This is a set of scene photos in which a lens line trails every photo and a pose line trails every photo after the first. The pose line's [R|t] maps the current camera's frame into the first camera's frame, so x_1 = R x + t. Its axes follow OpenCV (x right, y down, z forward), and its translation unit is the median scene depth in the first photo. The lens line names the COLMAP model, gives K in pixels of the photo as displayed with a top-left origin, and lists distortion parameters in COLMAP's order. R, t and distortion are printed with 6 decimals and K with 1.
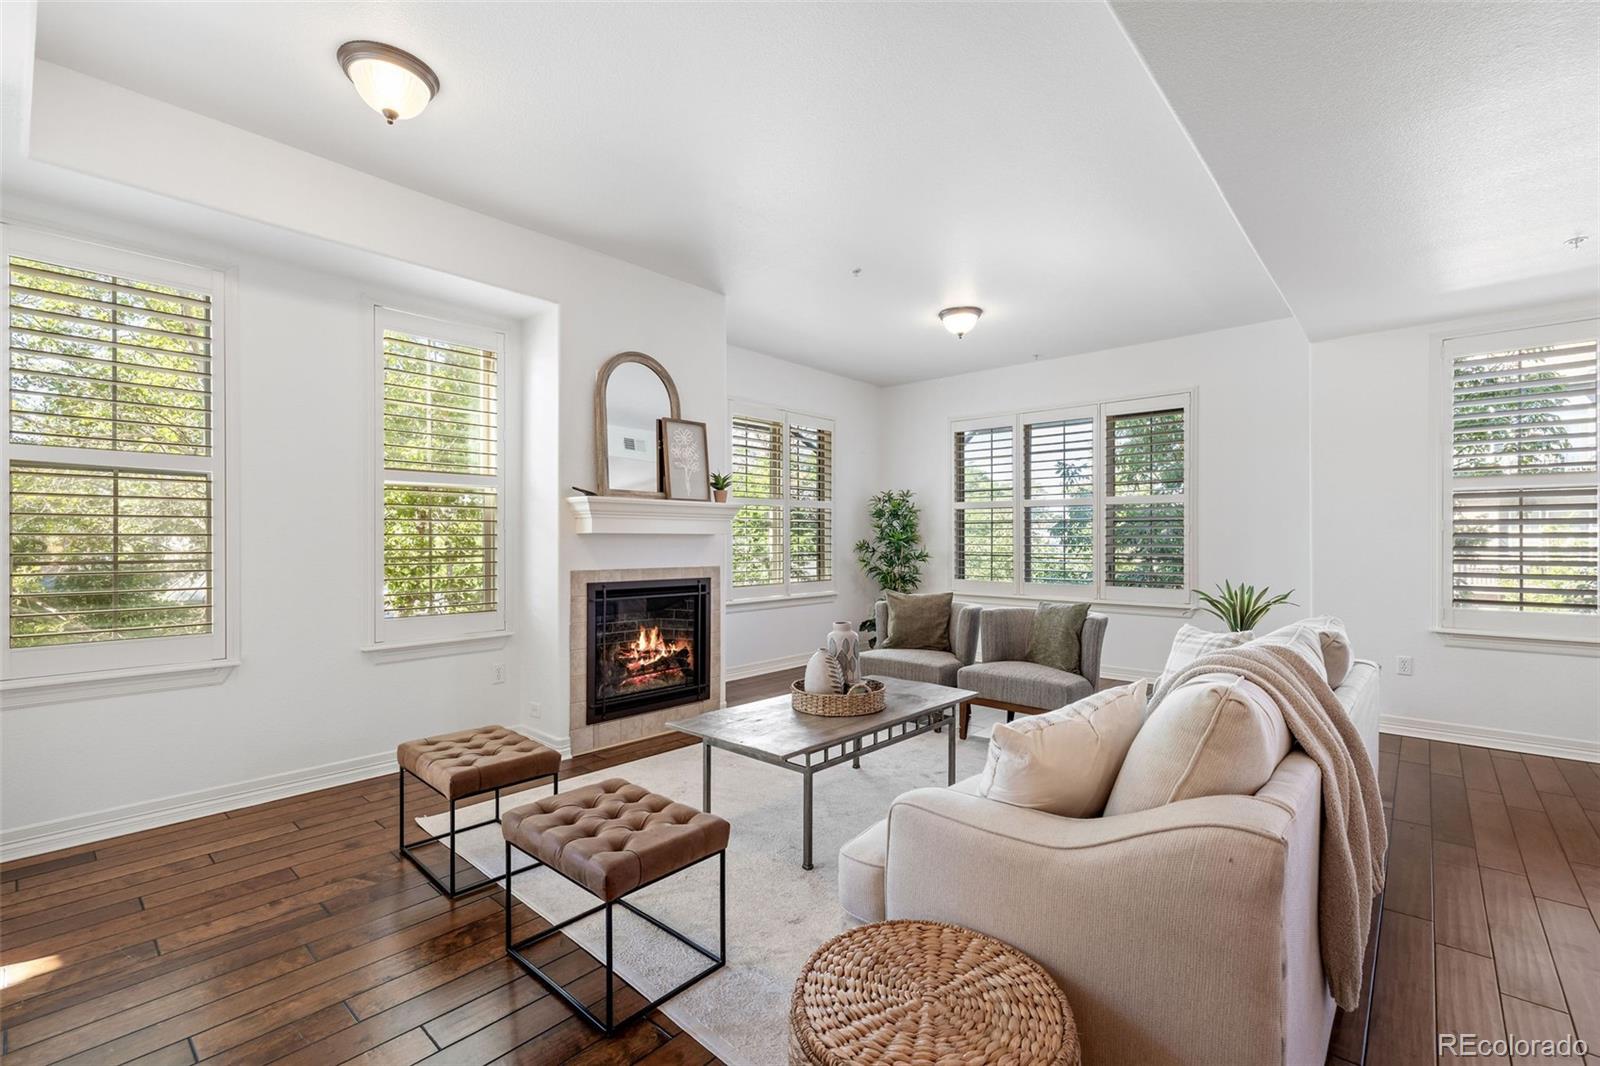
lens RADIAL K [[677.4, 0, 805.4], [0, 677.4, 544.1], [0, 0, 1]] dist [0.003634, 0.000928]
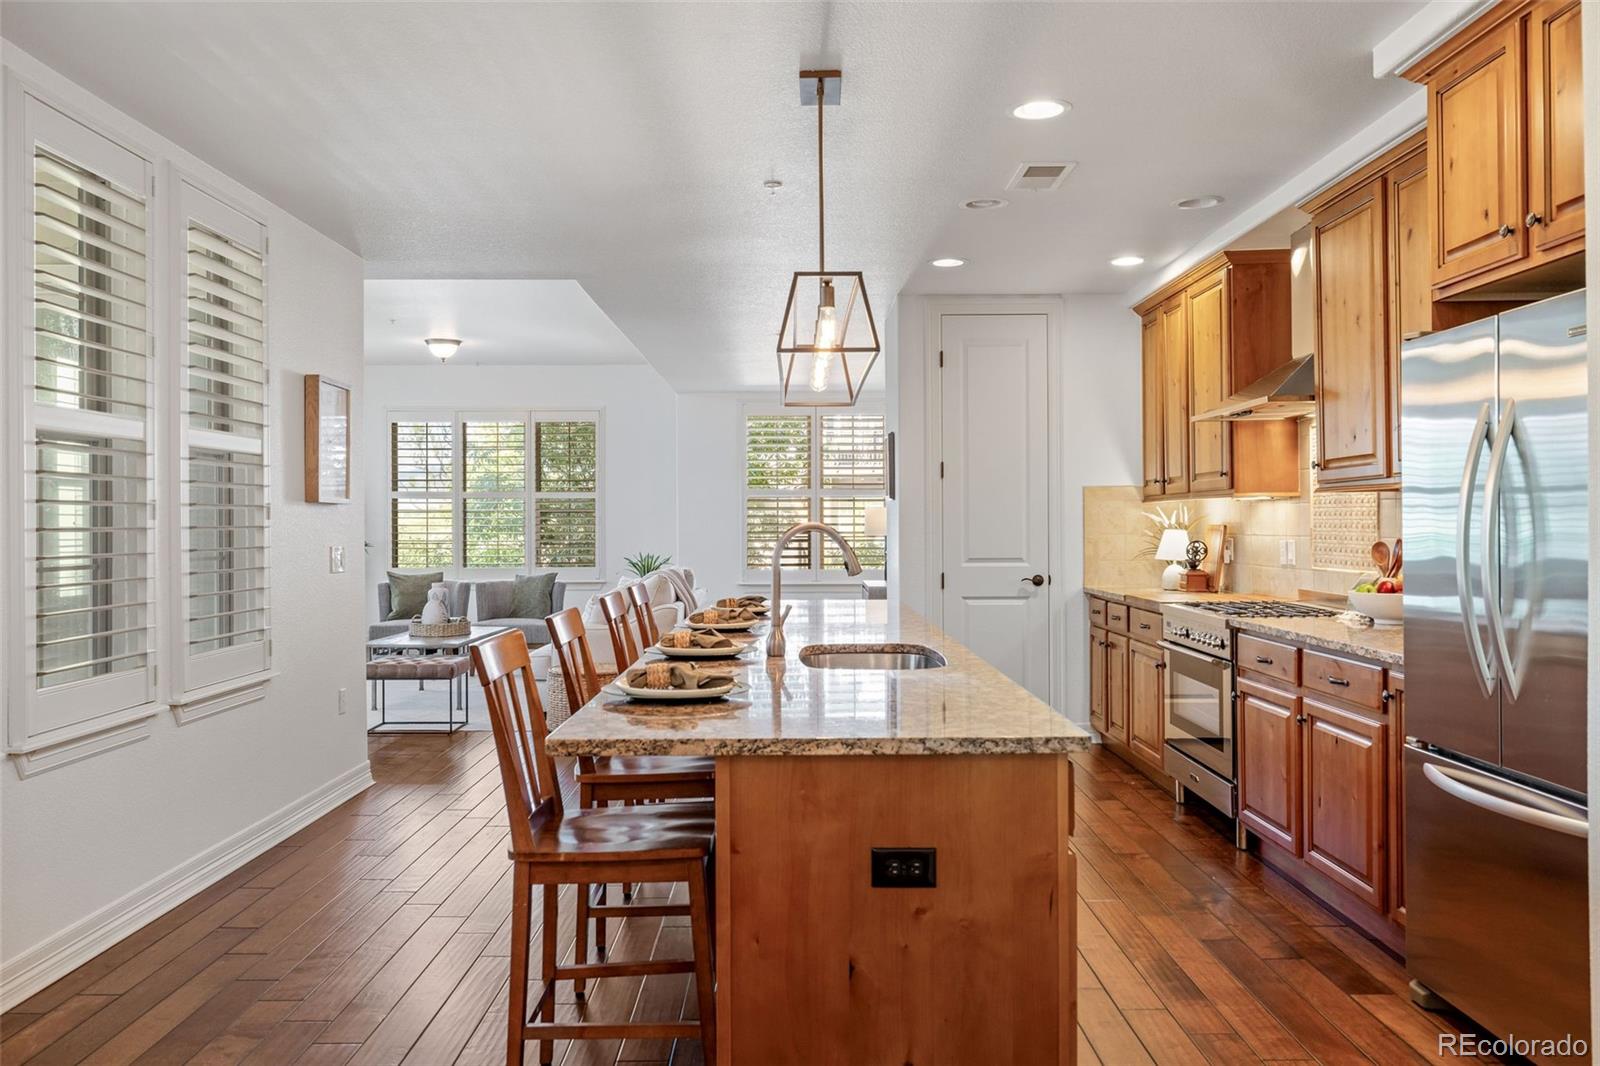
lens RADIAL K [[1299.9, 0, 799.2], [0, 1299.9, 525.9], [0, 0, 1]] dist [0.011397, -0.014185]
pose [[0.736932, -0.004408, 0.675952, -0.683474], [0.009972, 0.999941, -0.004352, 0.004176], [-0.675893, 0.009948, 0.736933, -0.888847]]
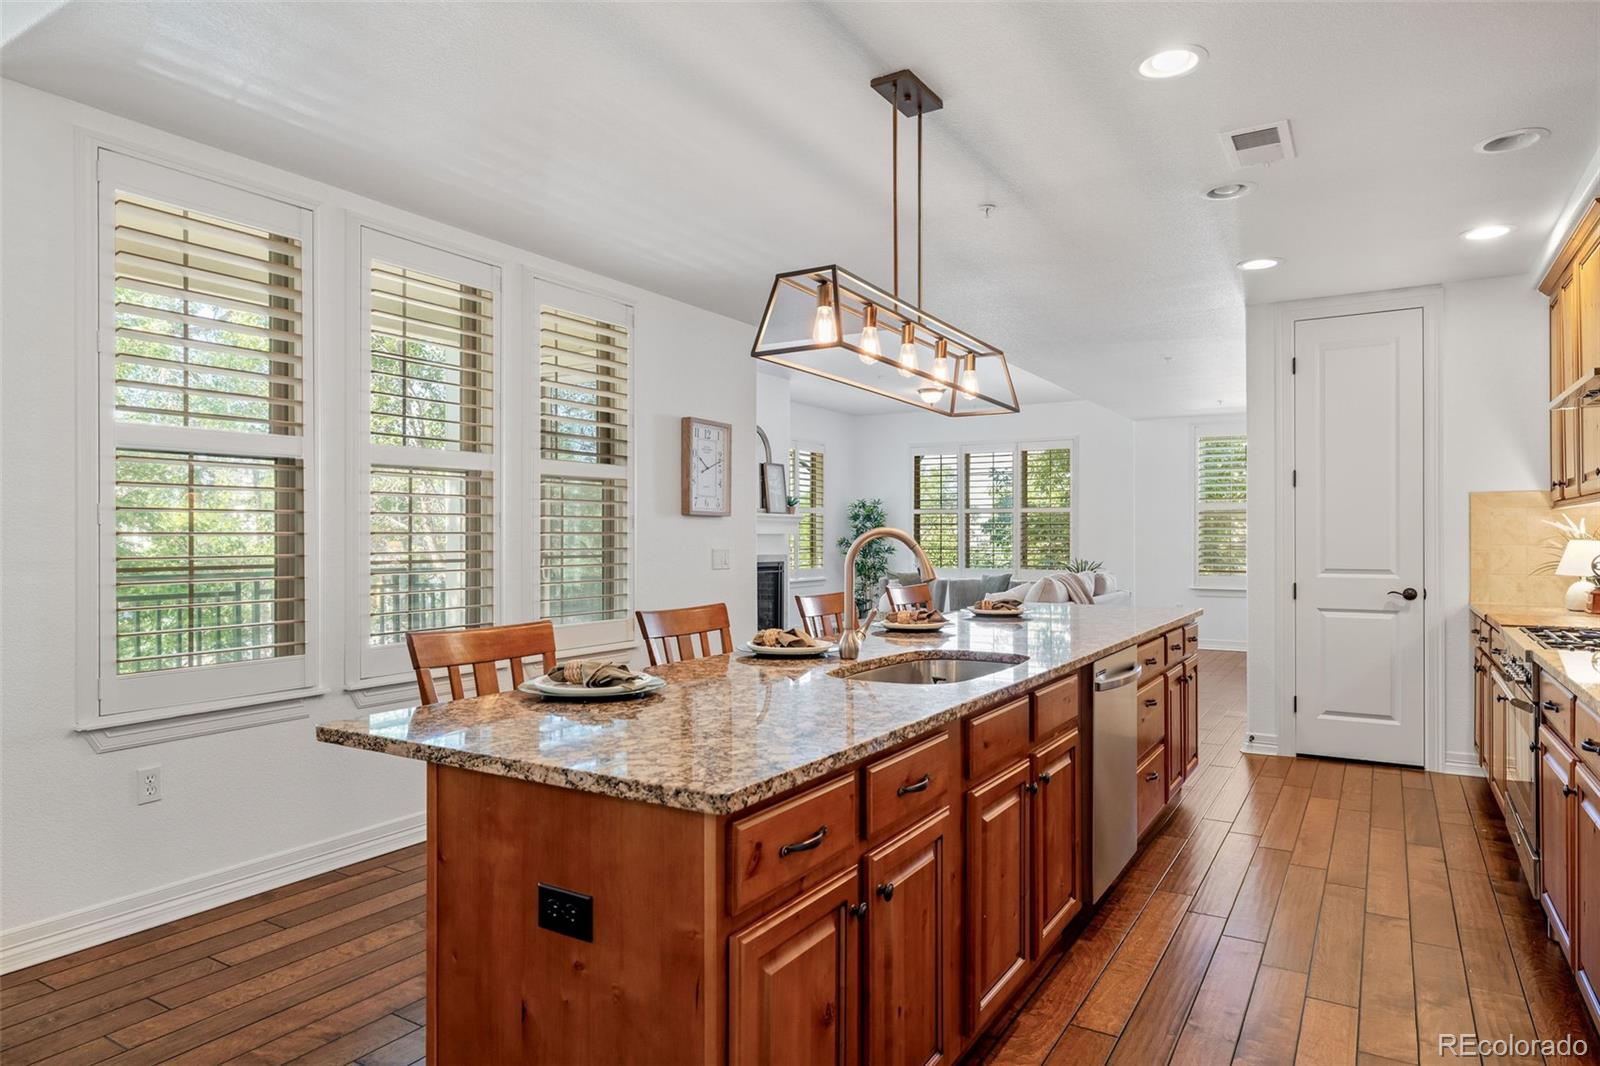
lens RADIAL K [[979.2, 0, 790.8], [0, 979.2, 535.5], [0, 0, 1]] dist [0.002646, -0.001894]
pose [[0.984528, -0.000576, 0.175228, -0.371842], [0.002314, 0.999950, -0.009710, 0.008144], [-0.175214, 0.009966, 0.984480, -0.888923]]
